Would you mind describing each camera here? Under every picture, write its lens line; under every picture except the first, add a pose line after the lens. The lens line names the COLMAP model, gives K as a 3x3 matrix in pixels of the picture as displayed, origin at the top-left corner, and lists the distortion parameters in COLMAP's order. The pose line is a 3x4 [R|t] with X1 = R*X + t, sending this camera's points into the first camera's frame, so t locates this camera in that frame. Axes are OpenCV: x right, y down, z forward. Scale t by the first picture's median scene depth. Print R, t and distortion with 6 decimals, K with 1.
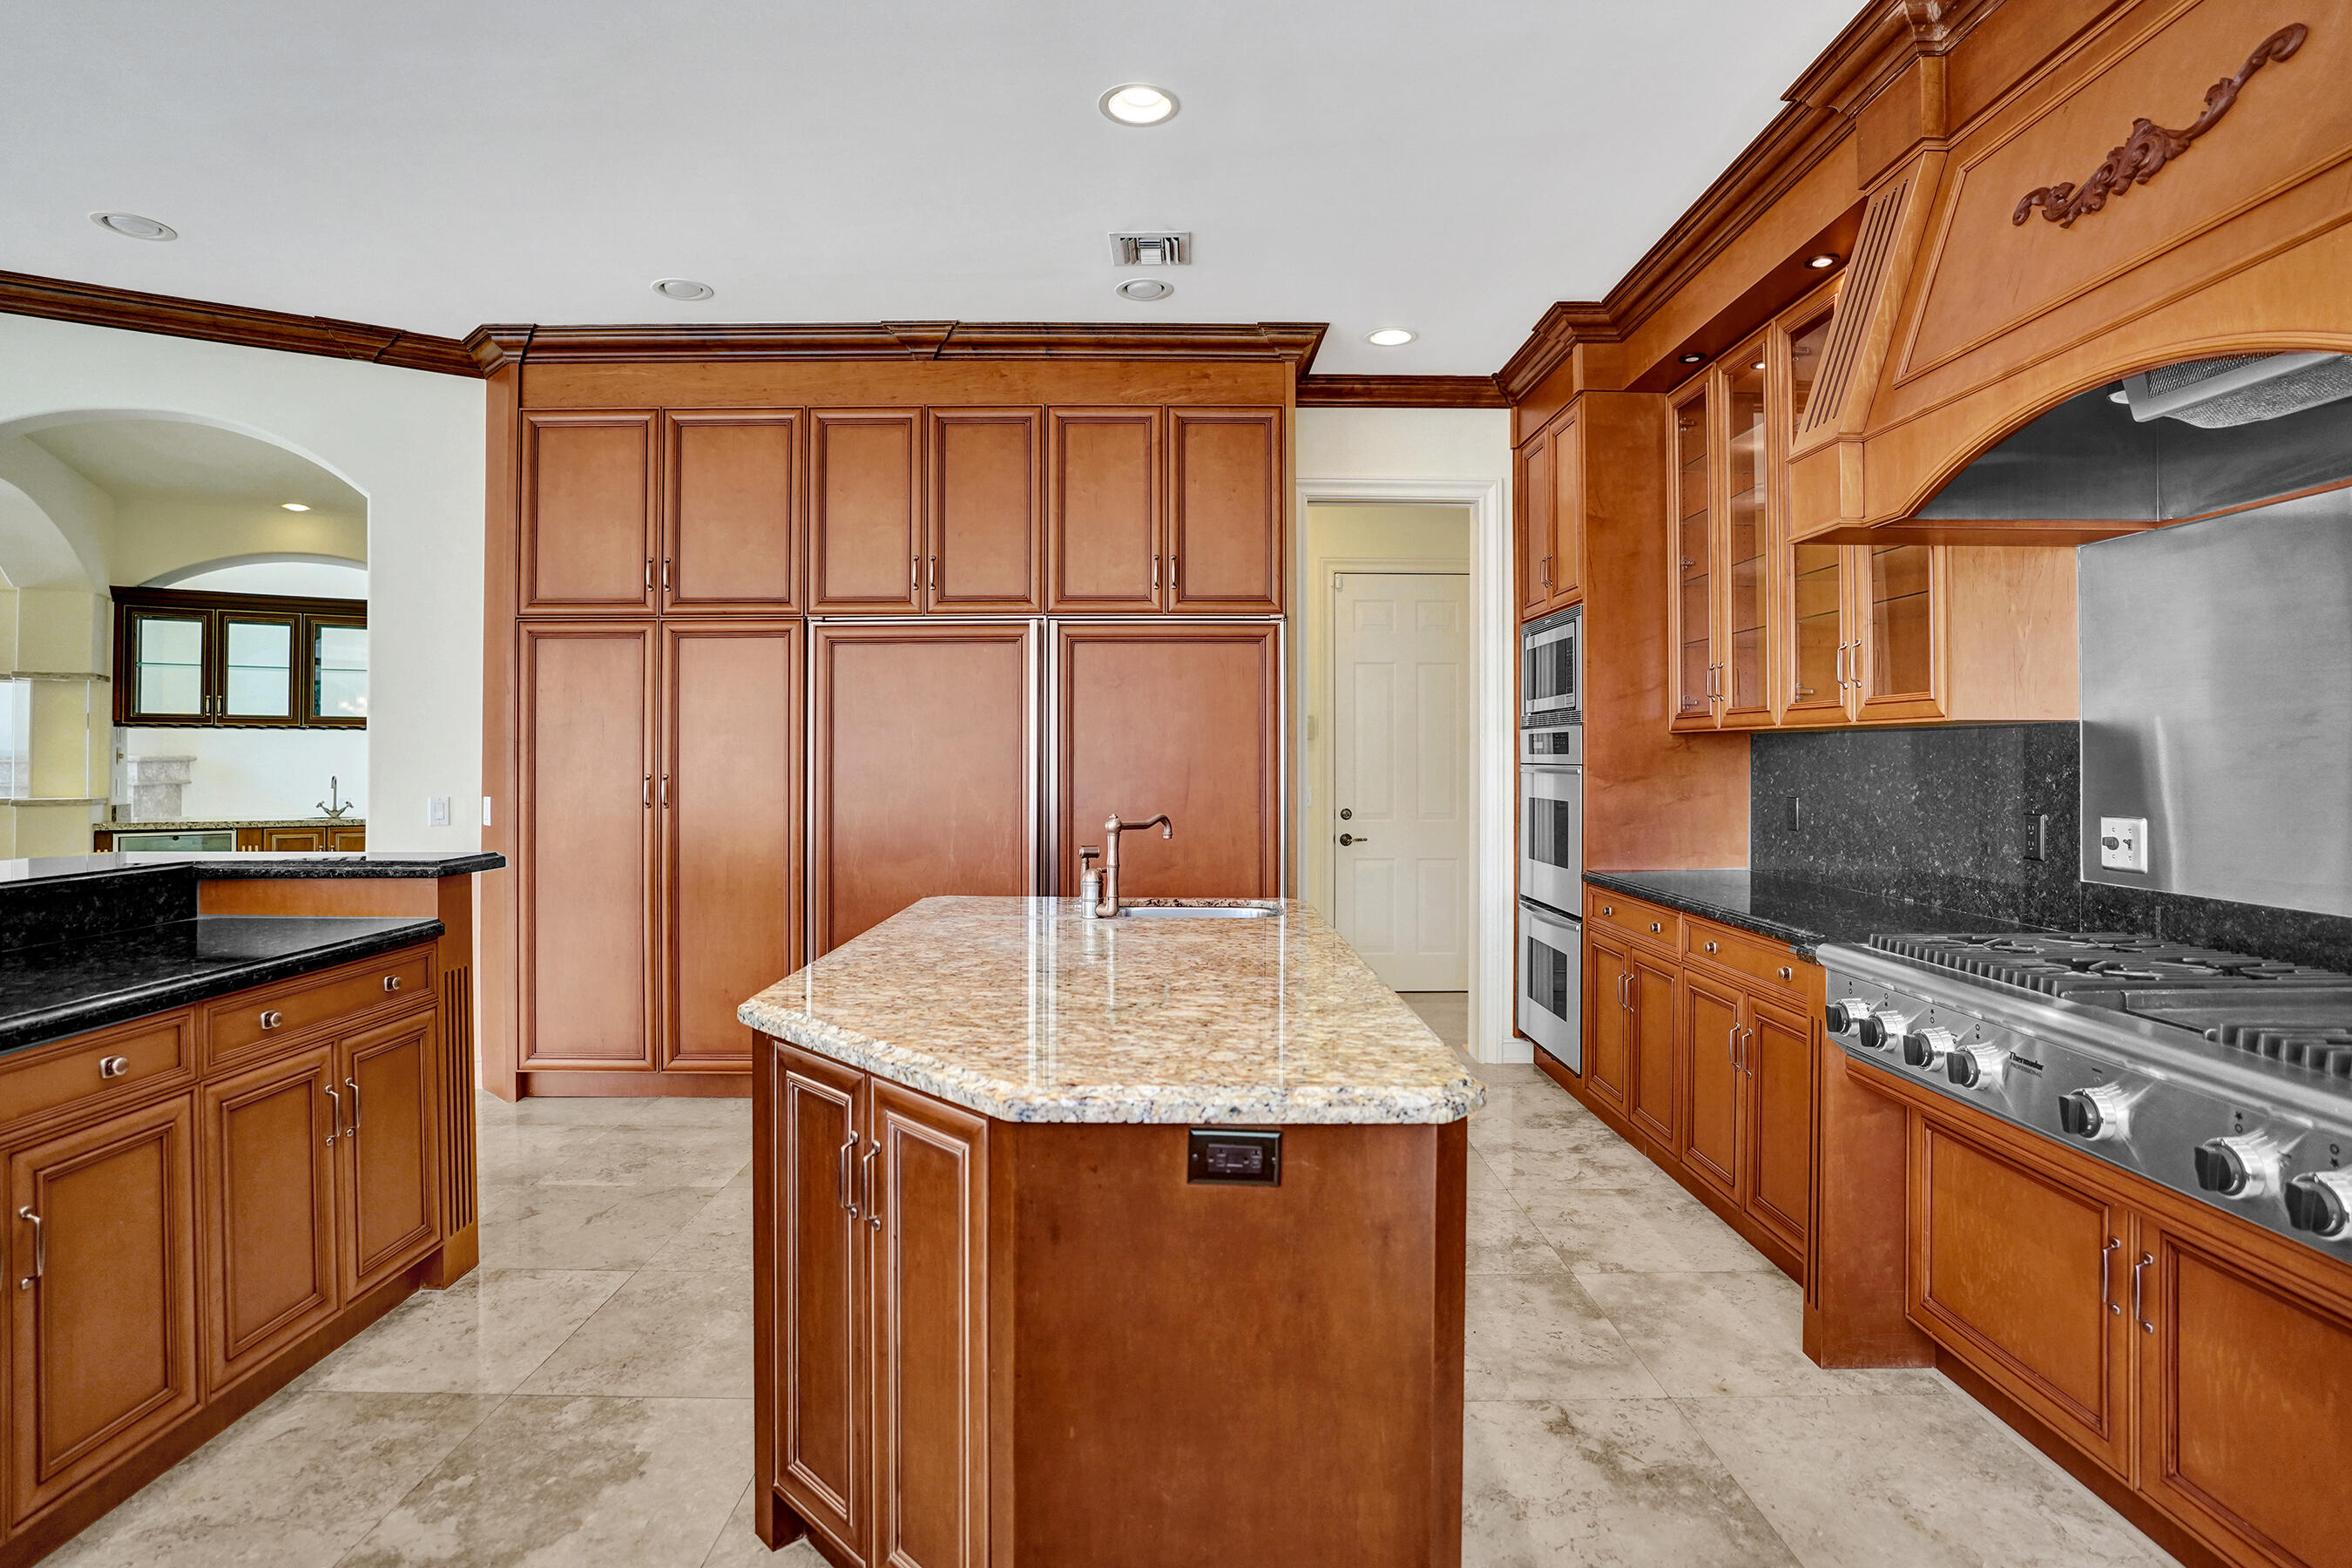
lens RADIAL K [[1183.2, 0, 1176.7], [0, 1183.2, 746.4], [0, 0, 1]] dist [-0.069158, 0.028265]
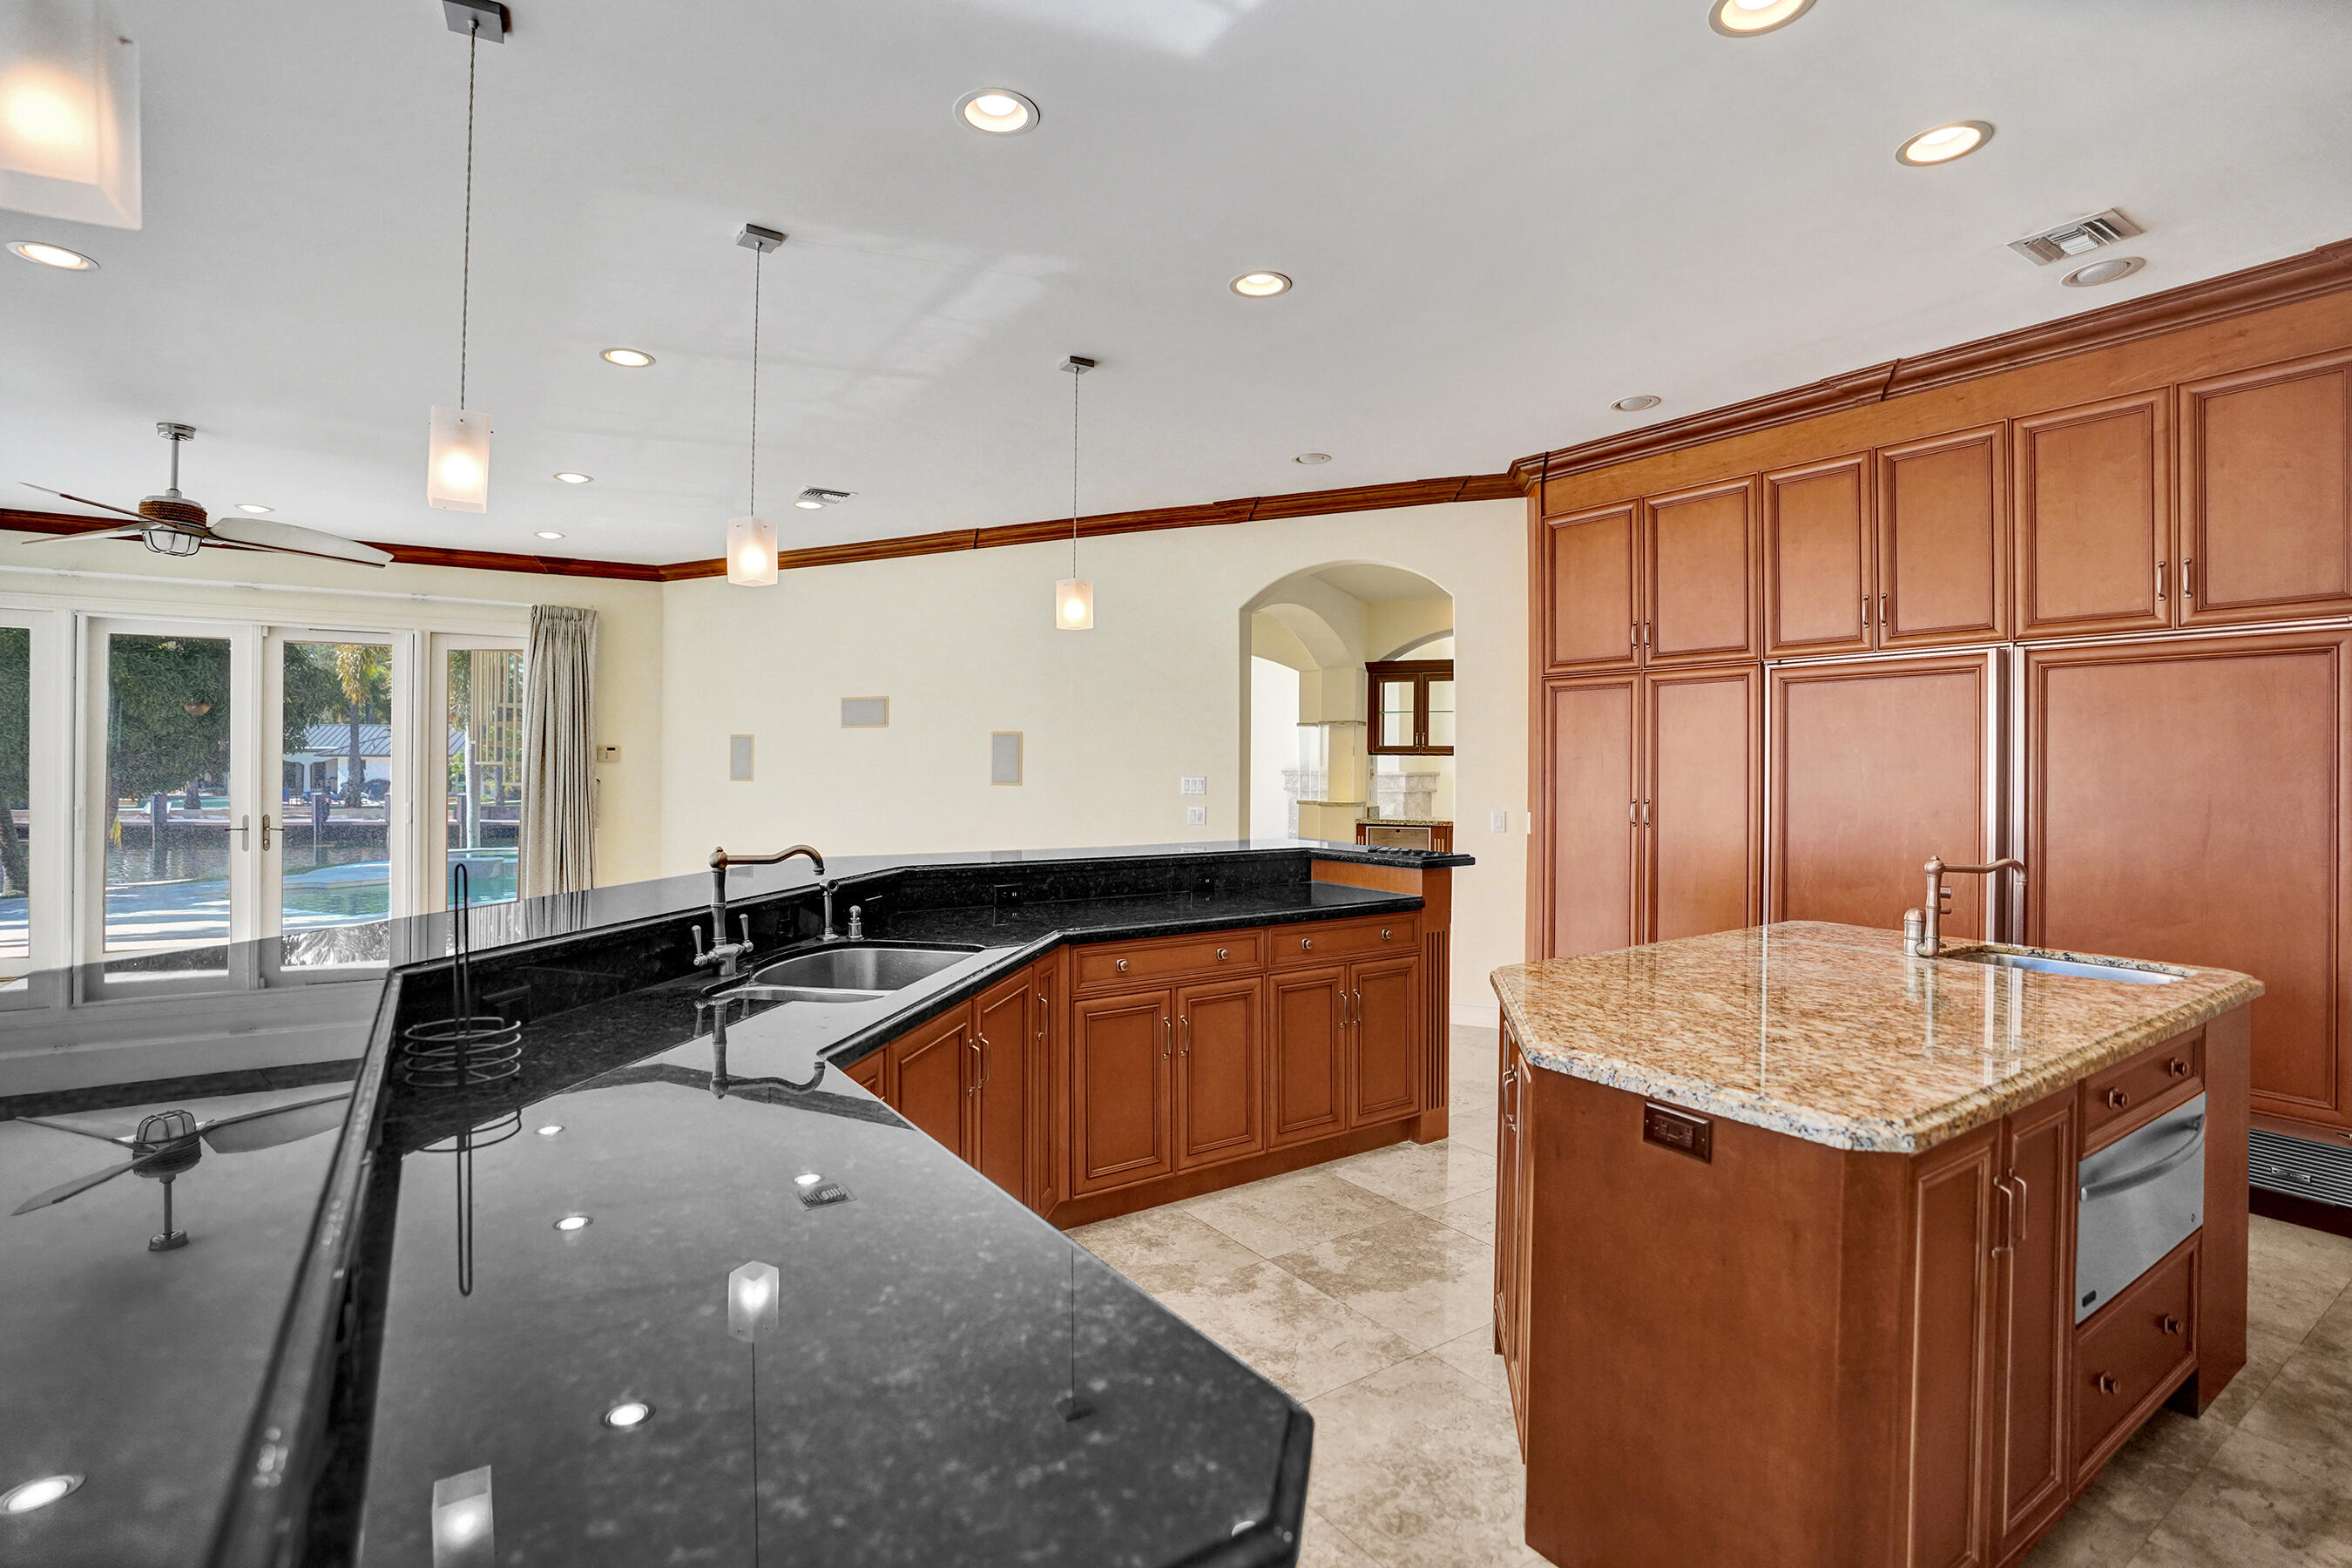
lens RADIAL K [[1106.7, 0, 1164.9], [0, 1106.7, 767.0], [0, 0, 1]] dist [-0.093695, 0.033290]
pose [[0.541934, 0.004931, -0.840407, 0.237655], [0.000013, 0.999983, 0.005875, -0.016124], [0.840421, -0.003195, 0.541924, -0.029804]]
